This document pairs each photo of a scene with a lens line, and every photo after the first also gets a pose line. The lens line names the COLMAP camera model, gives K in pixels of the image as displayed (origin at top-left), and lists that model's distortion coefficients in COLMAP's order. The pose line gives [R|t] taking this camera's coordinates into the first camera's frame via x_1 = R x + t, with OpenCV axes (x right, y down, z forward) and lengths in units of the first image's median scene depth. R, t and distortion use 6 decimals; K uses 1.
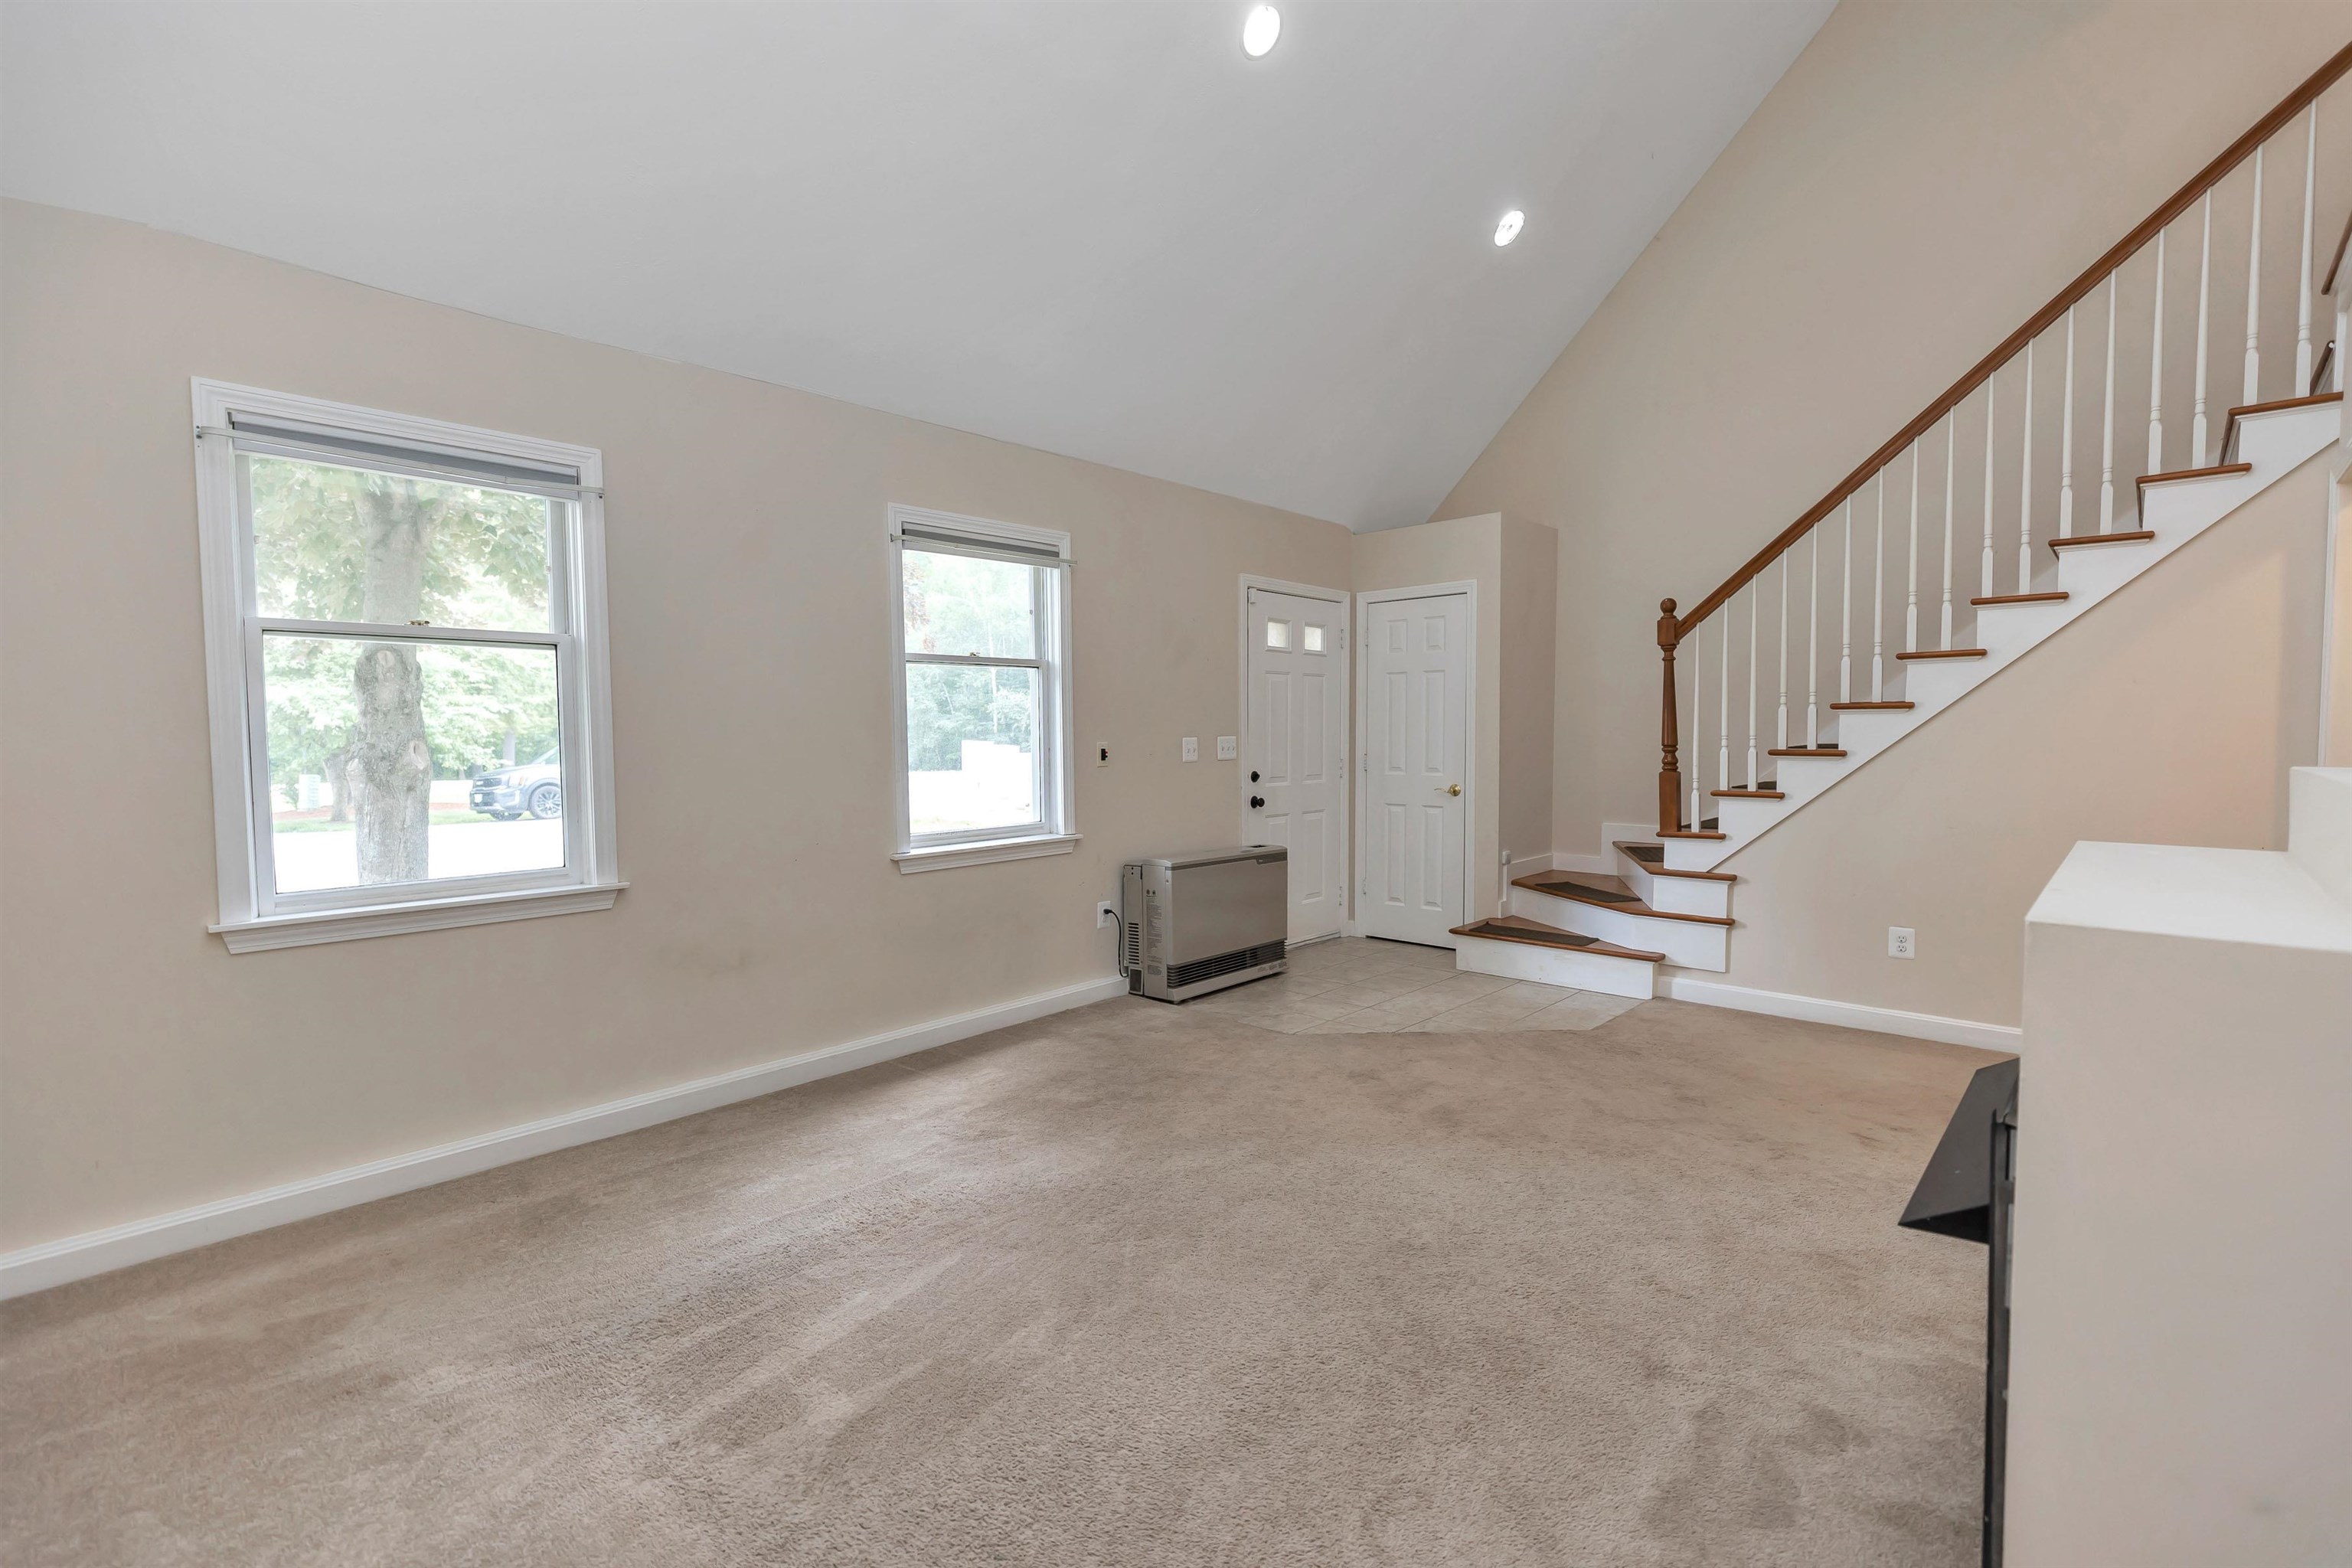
lens RADIAL K [[1053.3, 0, 1168.2], [0, 1053.3, 784.6], [0, 0, 1]] dist [0.007007, -0.001941]
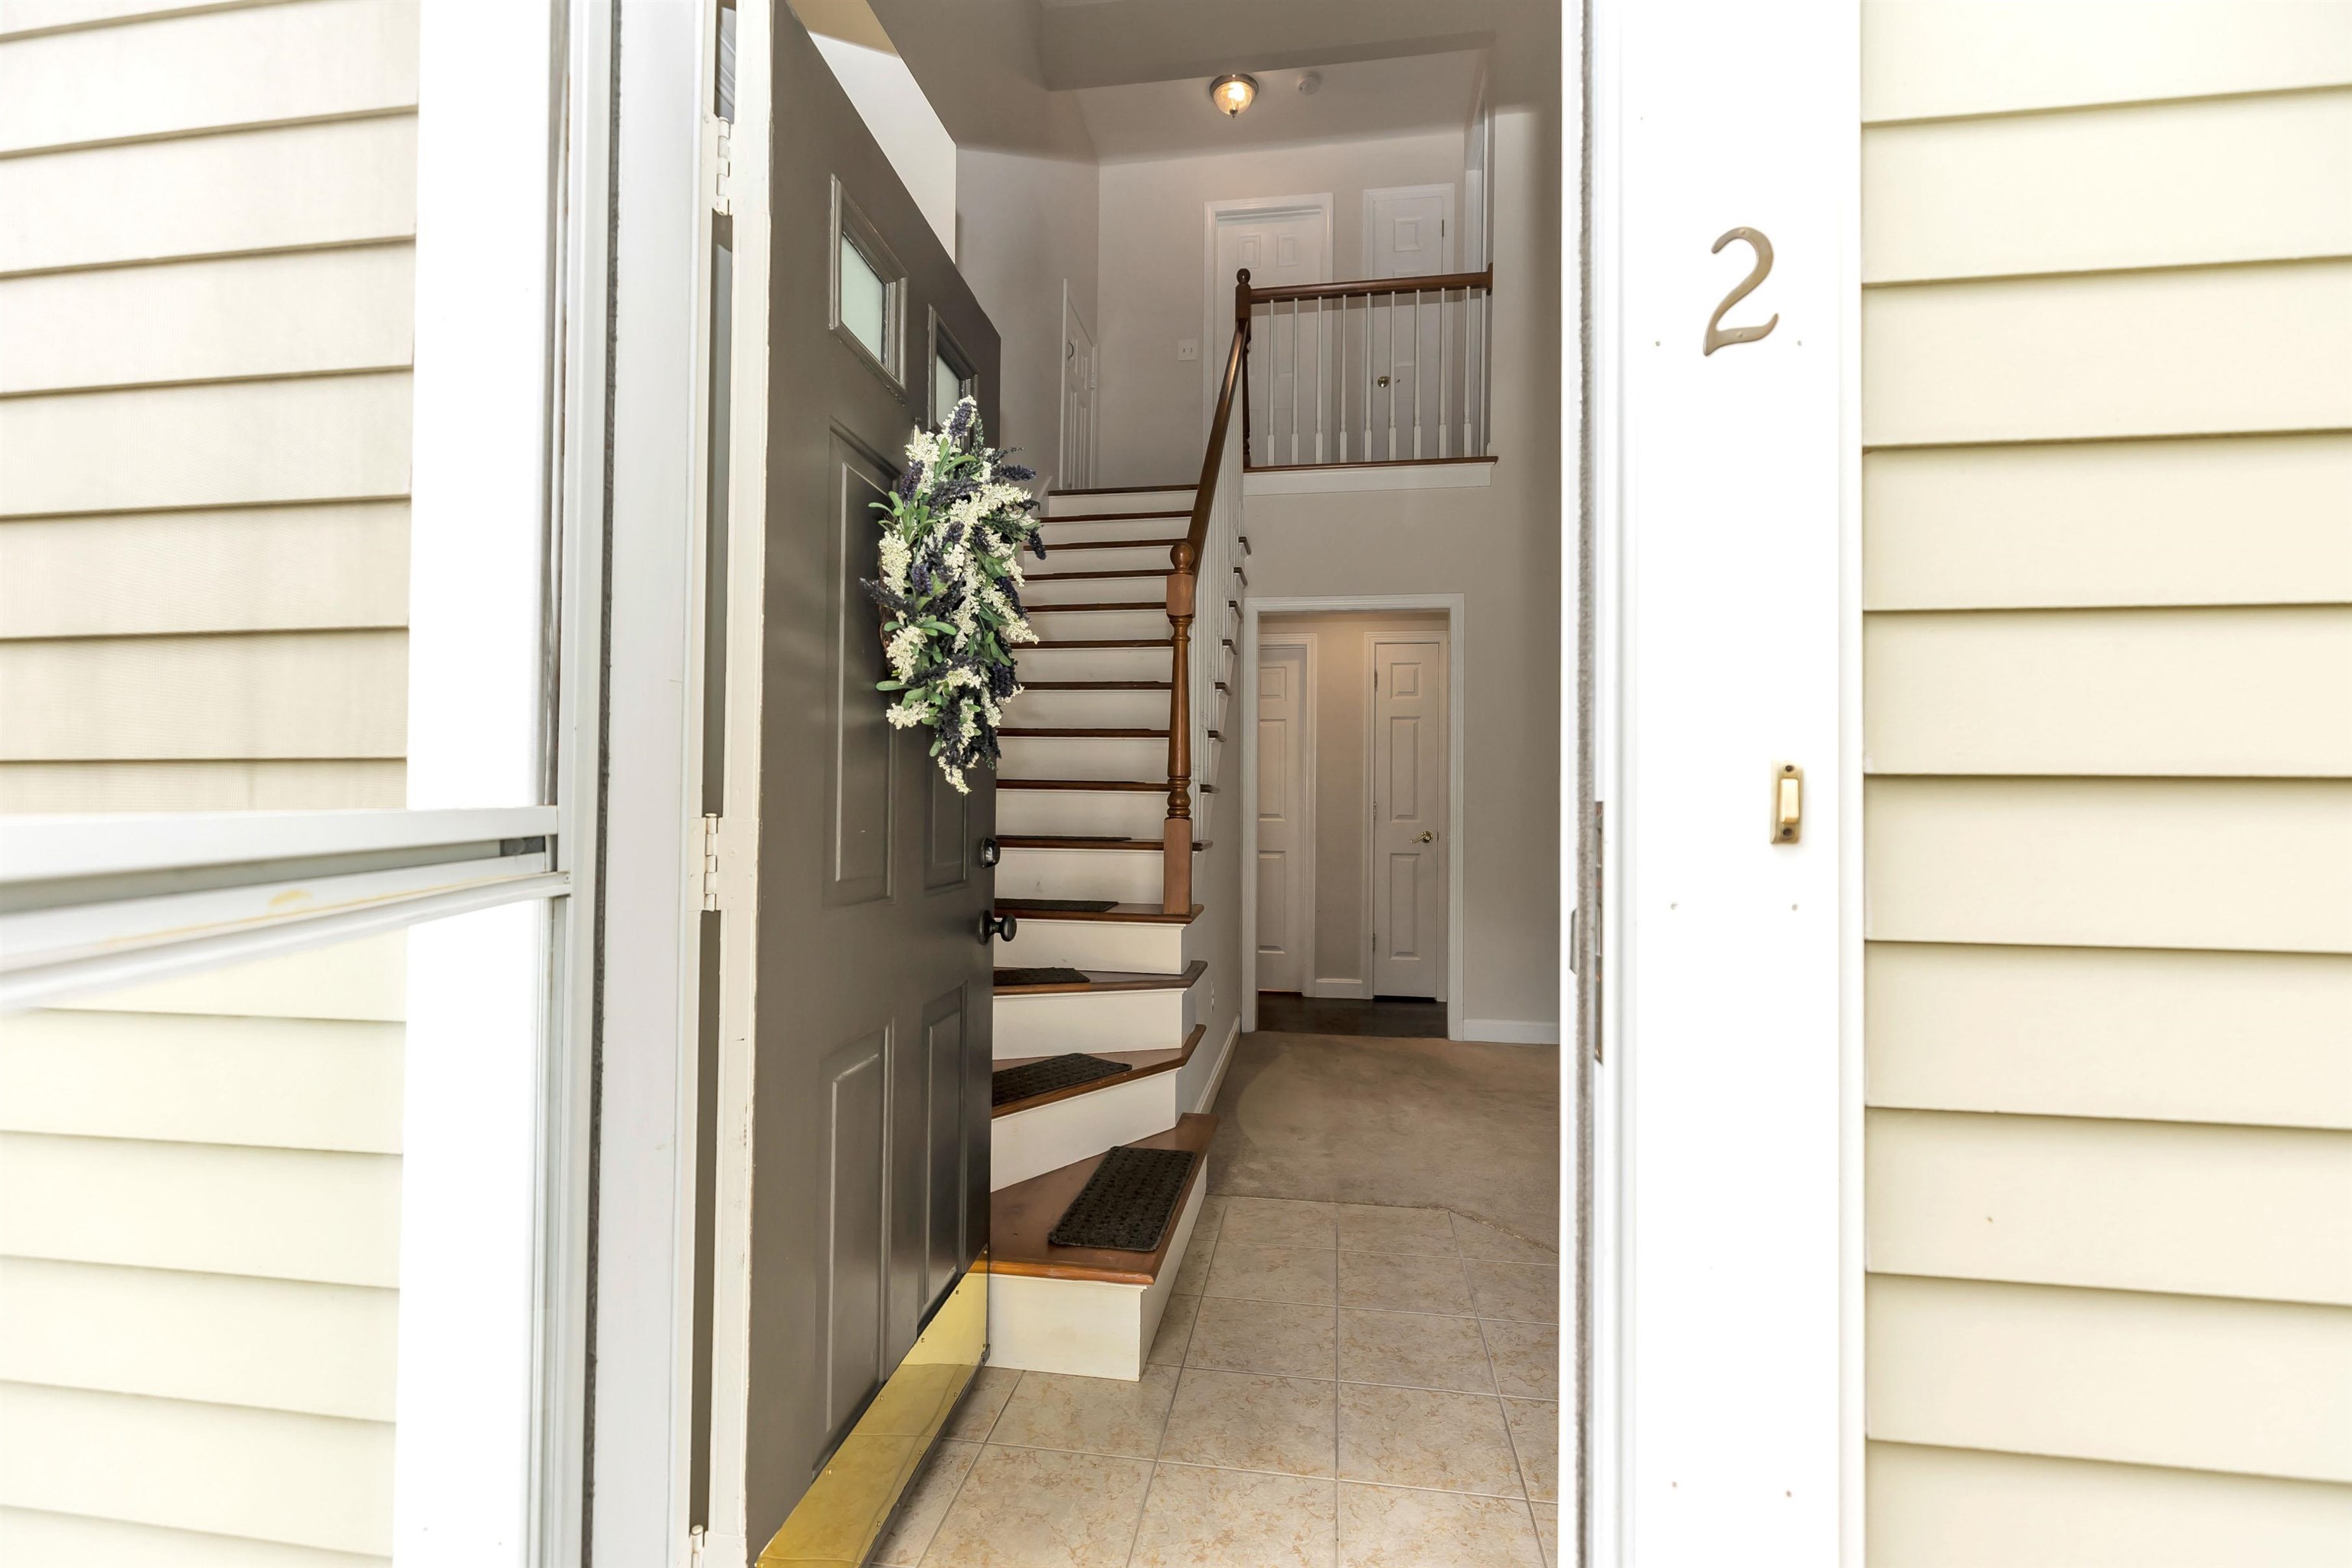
lens RADIAL K [[1053.3, 0, 1161.1], [0, 1053.3, 781.6], [0, 0, 1]] dist [0.007007, -0.001941]
pose [[-0.556503, 0.018116, 0.830648, -0.042901], [0.035105, 0.999382, 0.001723, -0.036247], [-0.830104, 0.030119, -0.556795, 1.393620]]
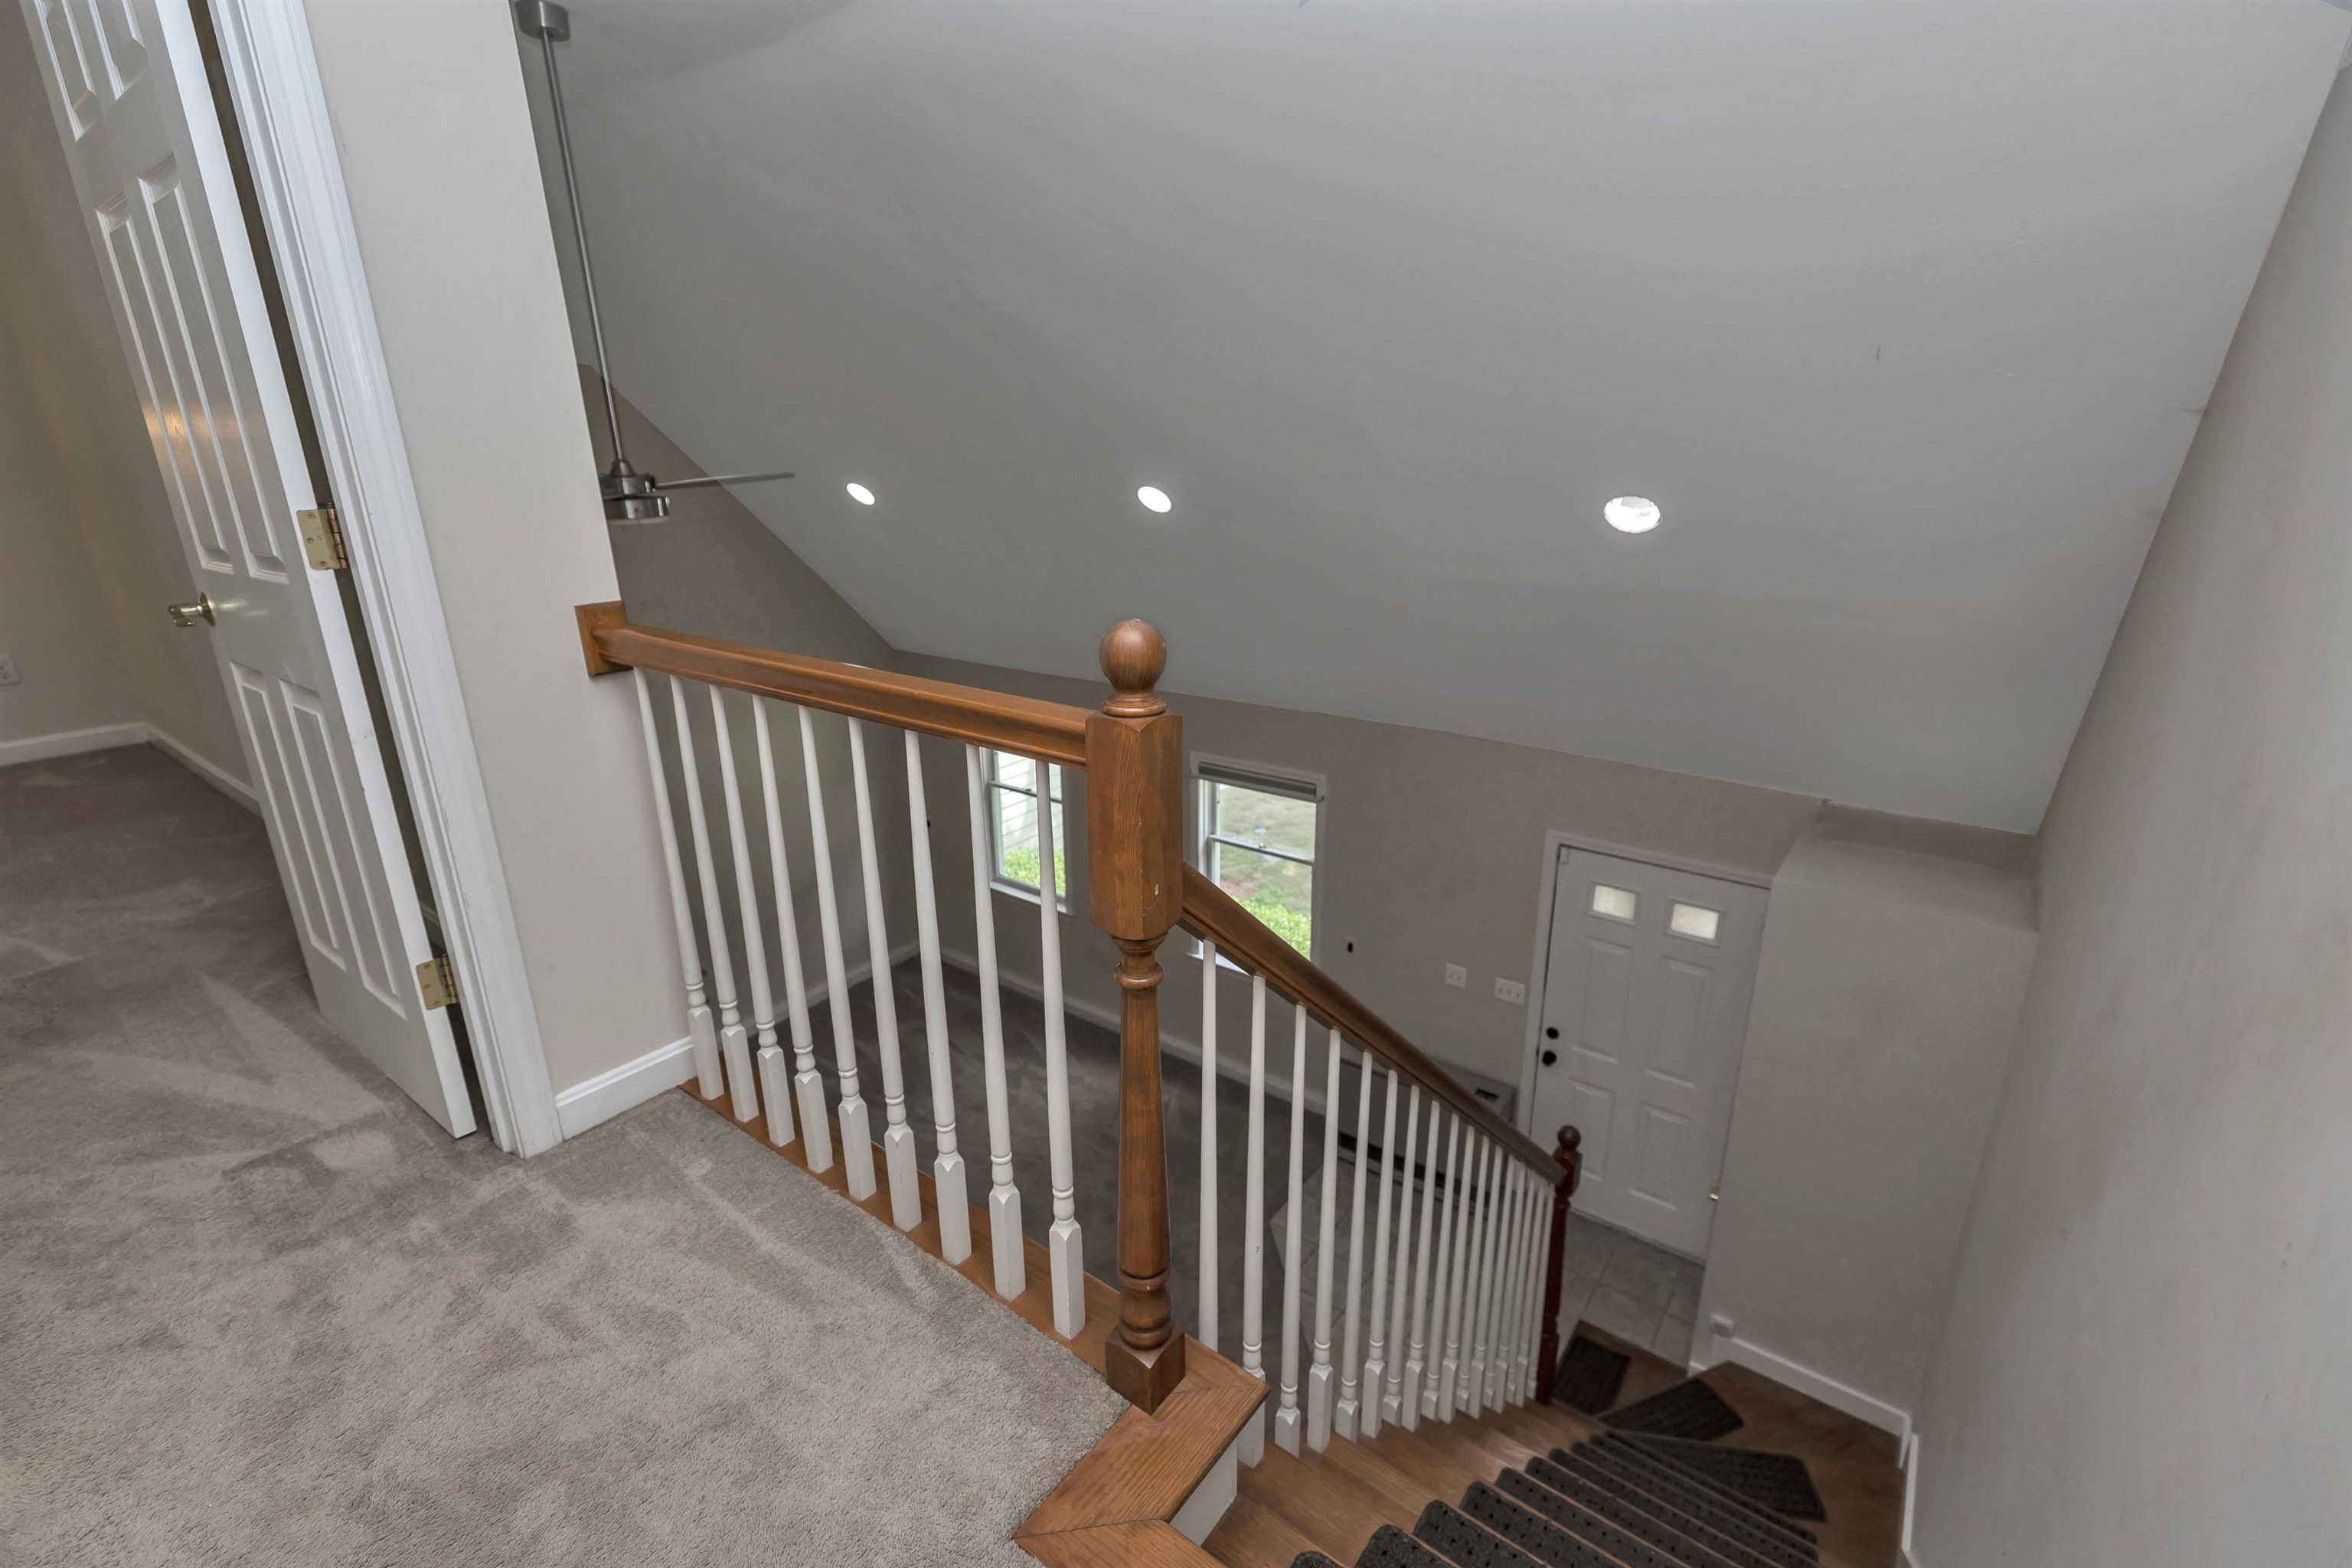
lens RADIAL K [[1053.3, 0, 1158.8], [0, 1053.3, 781.6], [0, 0, 1]] dist [0.007007, -0.001941]
pose [[0.092729, 0.315307, -0.944449, 1.049355], [-0.028849, 0.948988, 0.313990, -0.611317], [0.995273, -0.001869, 0.097095, 0.684518]]
